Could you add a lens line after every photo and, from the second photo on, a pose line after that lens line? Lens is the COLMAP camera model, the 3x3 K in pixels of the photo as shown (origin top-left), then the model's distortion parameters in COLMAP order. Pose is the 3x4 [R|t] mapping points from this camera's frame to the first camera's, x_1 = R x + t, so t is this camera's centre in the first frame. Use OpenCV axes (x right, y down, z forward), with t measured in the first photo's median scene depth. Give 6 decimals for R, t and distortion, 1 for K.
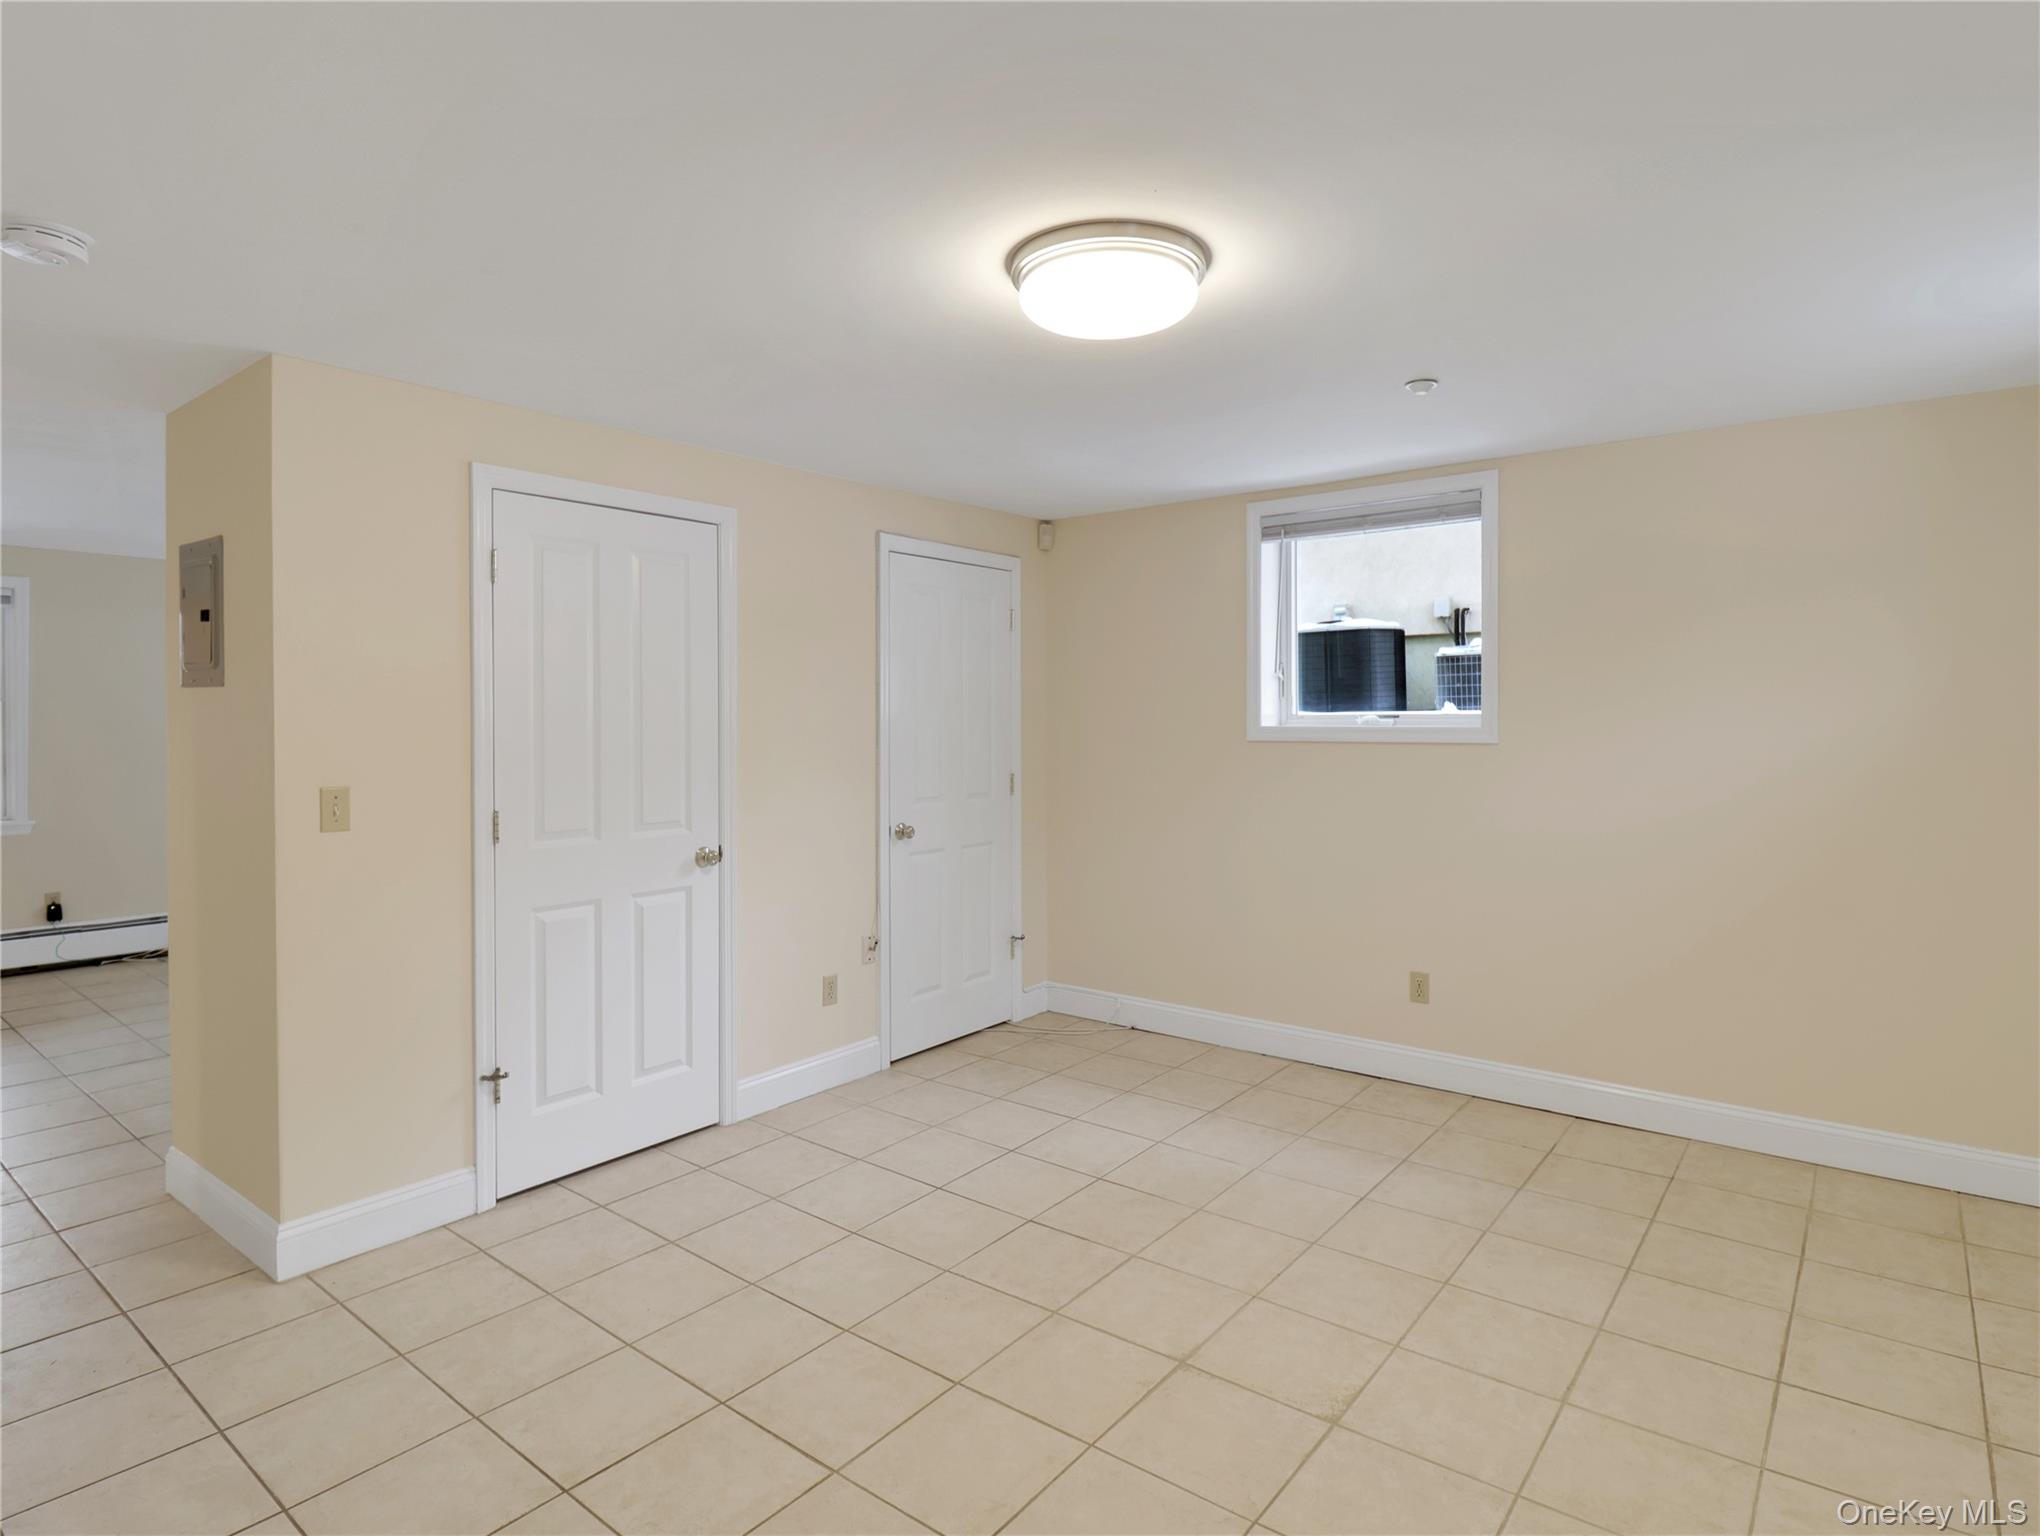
lens RADIAL K [[1108.3, 0, 1026.2], [0, 1108.3, 742.3], [0, 0, 1]] dist [0.000677, -0.017336]
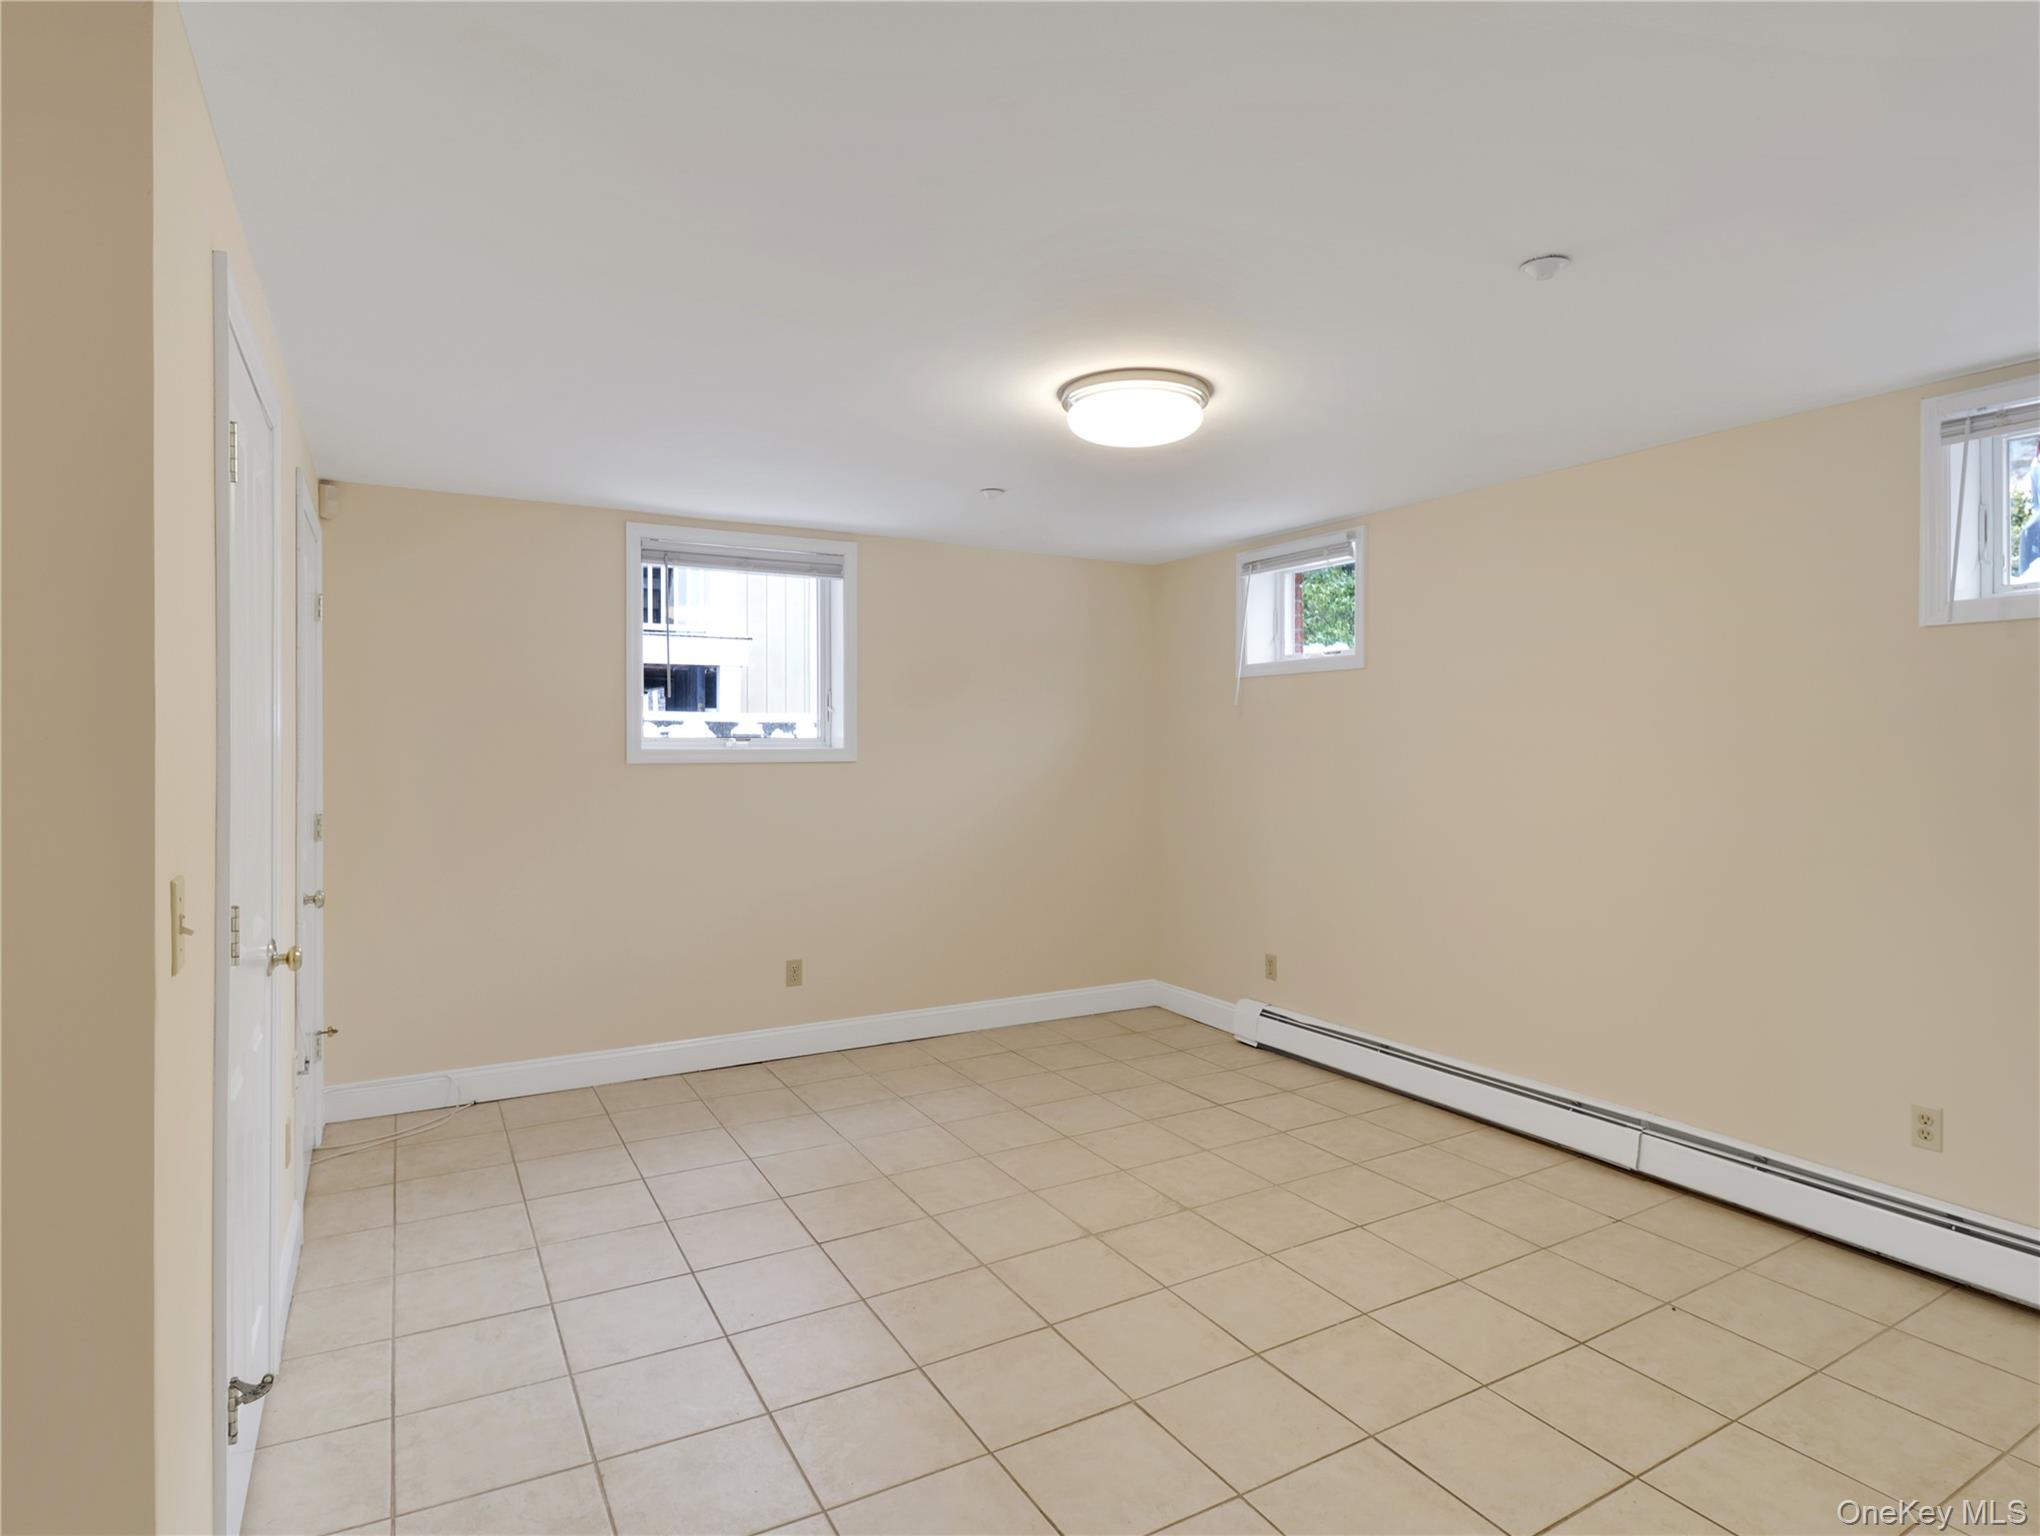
lens RADIAL K [[1108.3, 0, 1026.2], [0, 1108.3, 742.3], [0, 0, 1]] dist [0.000677, -0.017336]
pose [[0.372007, 0.006615, 0.928206, -0.742978], [0.020840, 0.999663, -0.015476, 0.003383], [-0.927996, 0.025101, 0.371744, 0.393642]]
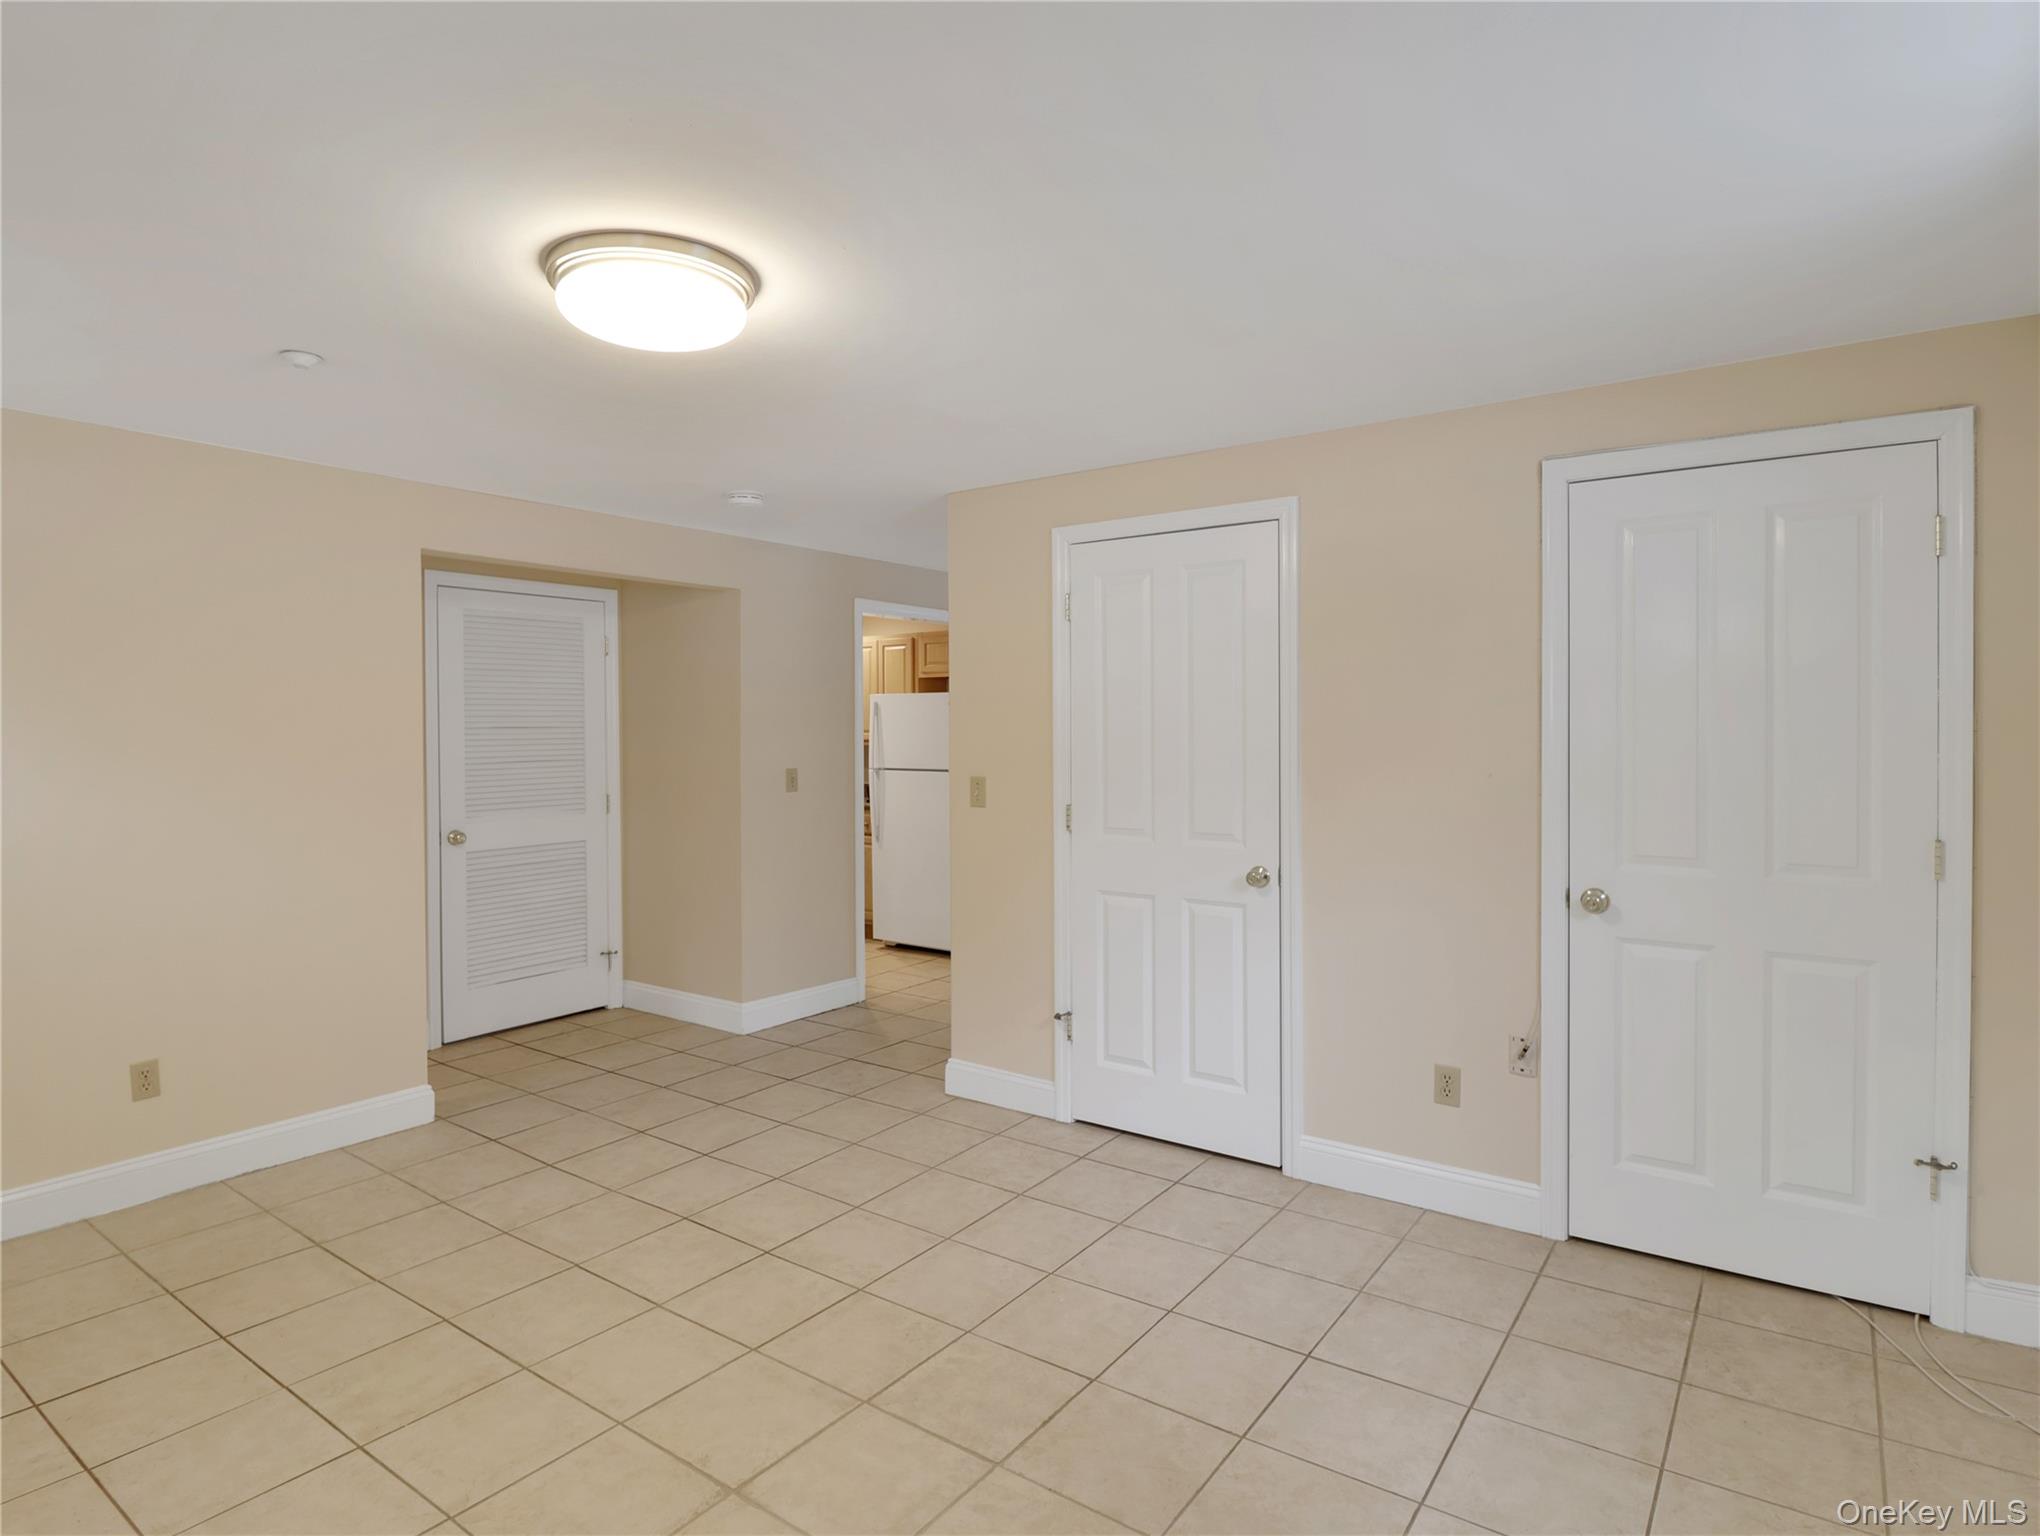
lens RADIAL K [[1108.3, 0, 1026.2], [0, 1108.3, 742.3], [0, 0, 1]] dist [0.000677, -0.017336]
pose [[0.043038, 0.020366, -0.998866, 0.667693], [-0.015868, 0.999680, 0.019699, -0.027734], [0.998947, 0.015002, 0.043348, 0.791095]]
